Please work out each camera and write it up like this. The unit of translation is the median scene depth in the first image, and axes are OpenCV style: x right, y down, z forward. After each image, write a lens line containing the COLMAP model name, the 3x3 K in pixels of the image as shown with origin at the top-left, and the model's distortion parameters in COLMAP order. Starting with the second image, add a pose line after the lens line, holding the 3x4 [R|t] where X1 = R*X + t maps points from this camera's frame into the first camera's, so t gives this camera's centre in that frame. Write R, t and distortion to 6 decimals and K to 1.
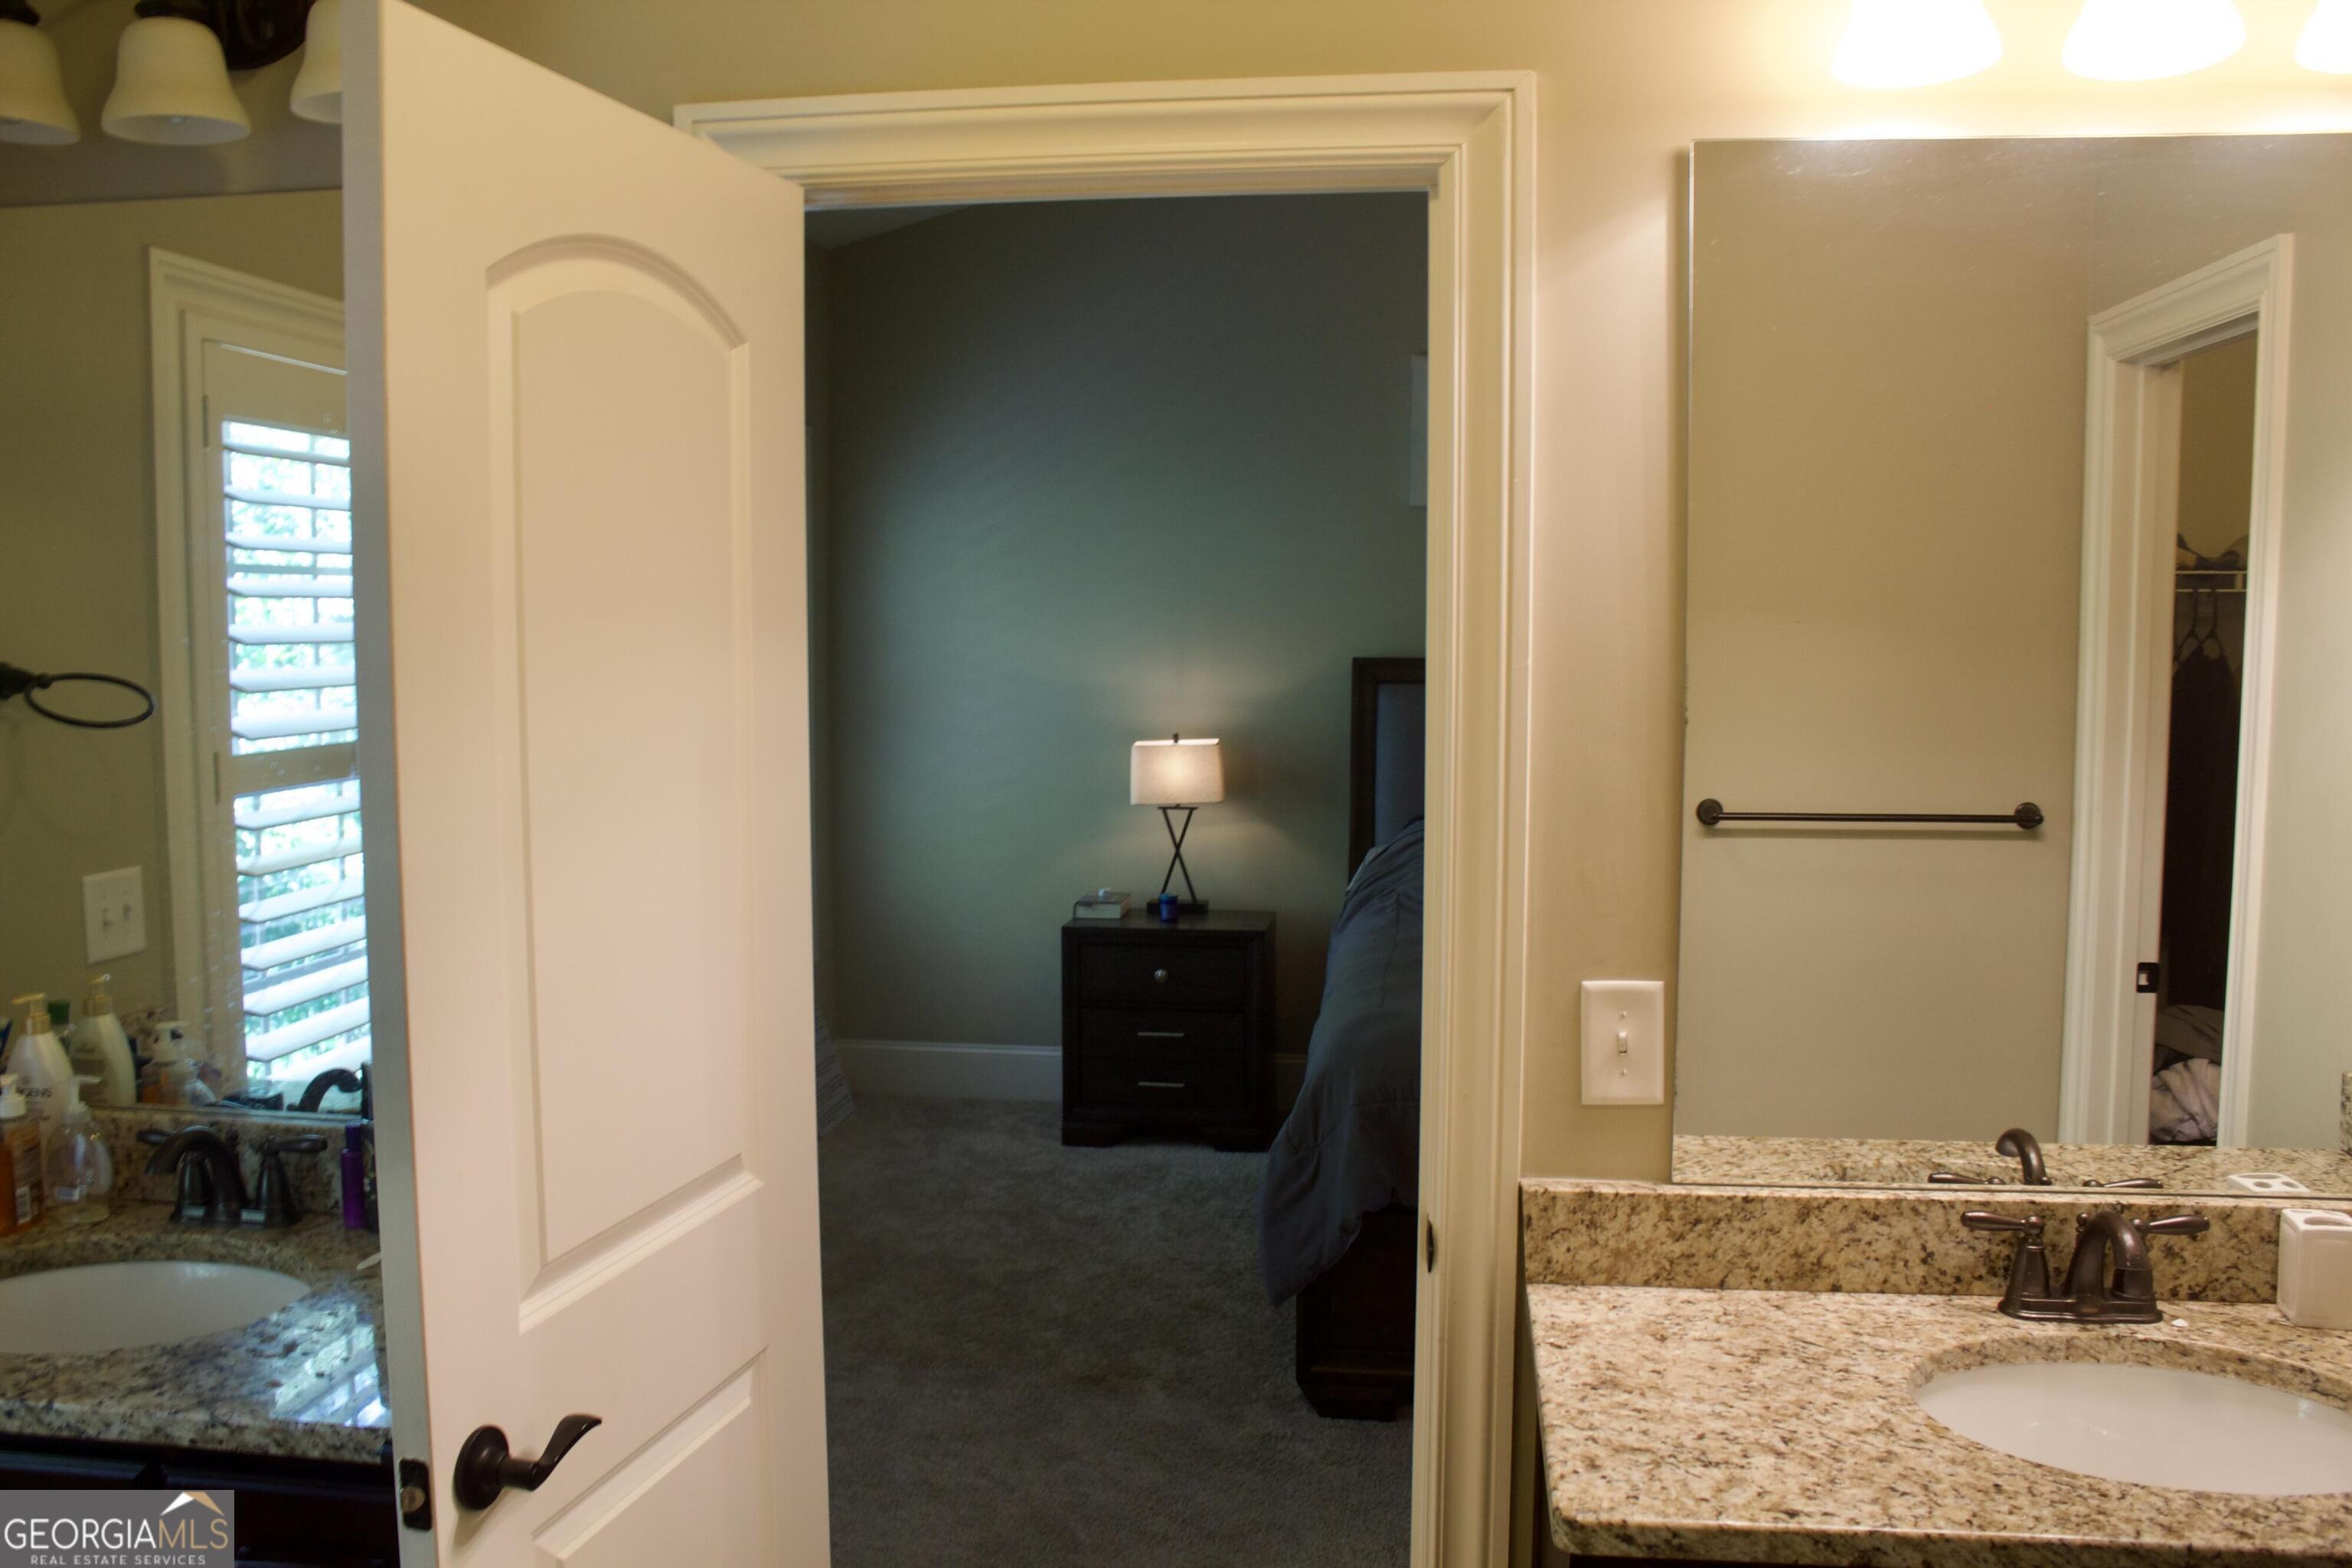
lens RADIAL K [[1943.0, 0, 1142.3], [0, 1943.0, 784.3], [0, 0, 1]] dist [-0.149605, 0.121775]
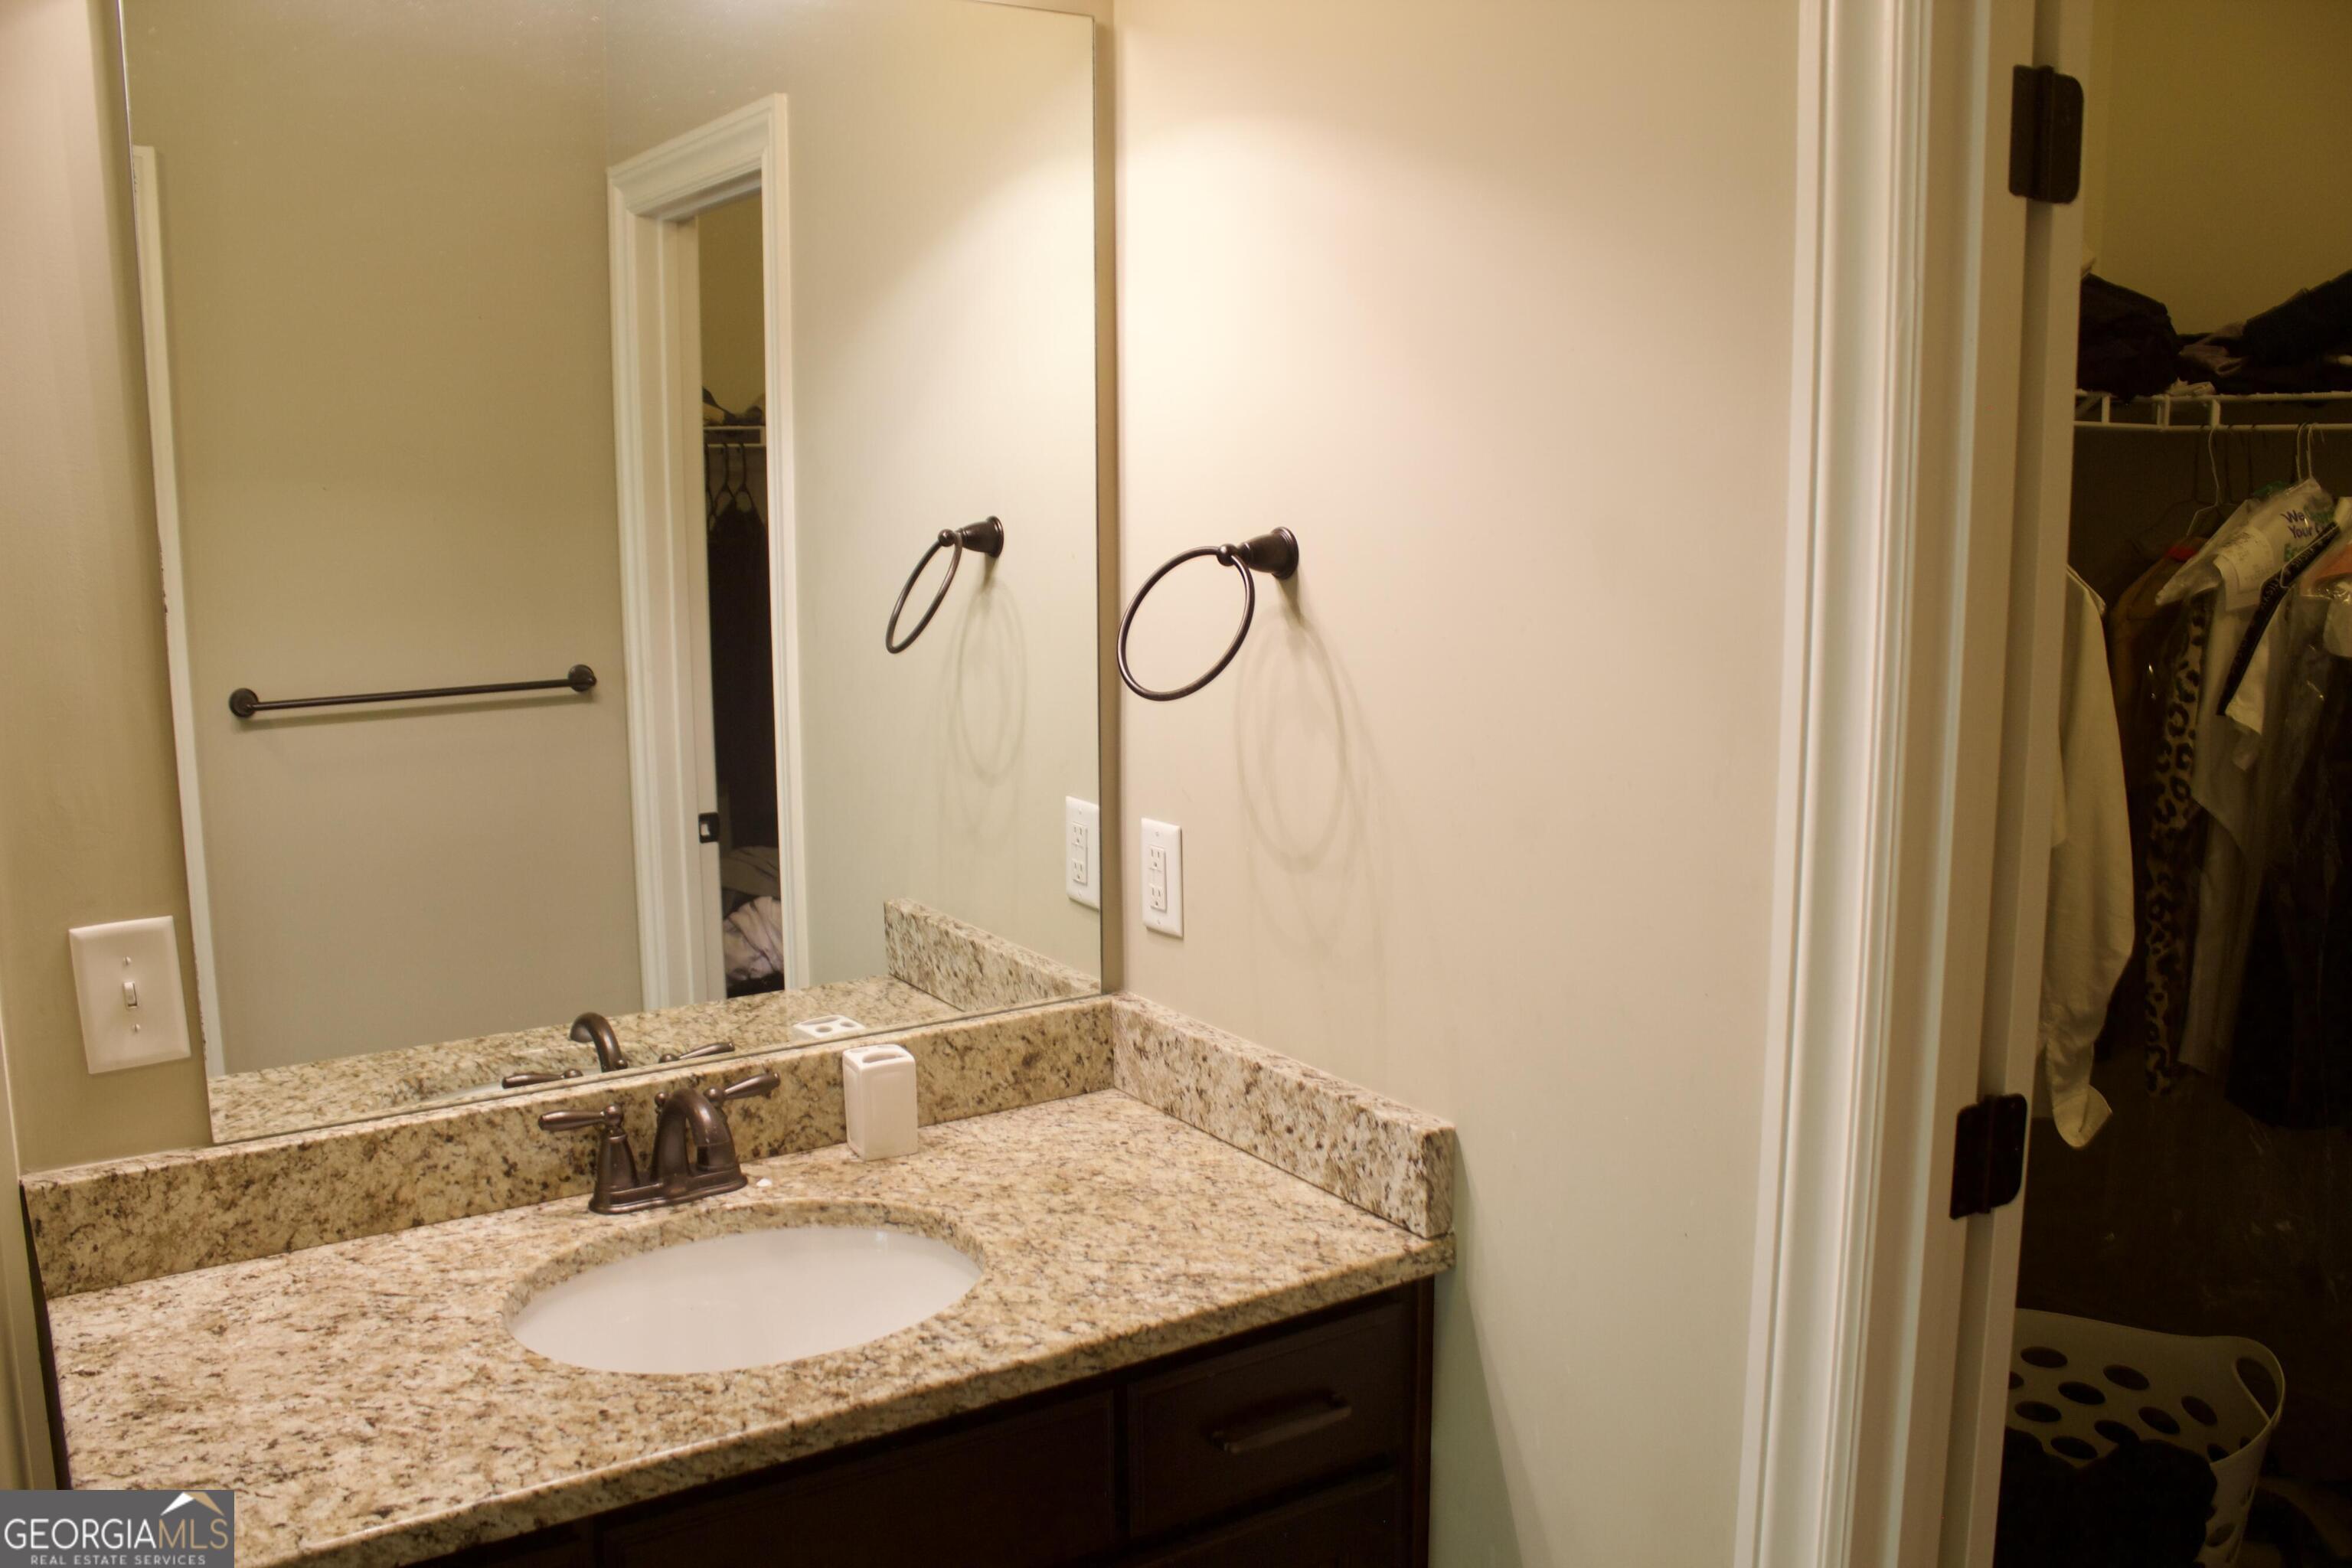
lens RADIAL K [[1943.0, 0, 1142.3], [0, 1943.0, 784.3], [0, 0, 1]] dist [-0.149605, 0.121775]
pose [[0.754764, -0.110866, 0.646560, 0.068529], [0.065444, 0.993424, 0.093948, -0.005665], [-0.652724, -0.028595, 0.757056, 0.096843]]
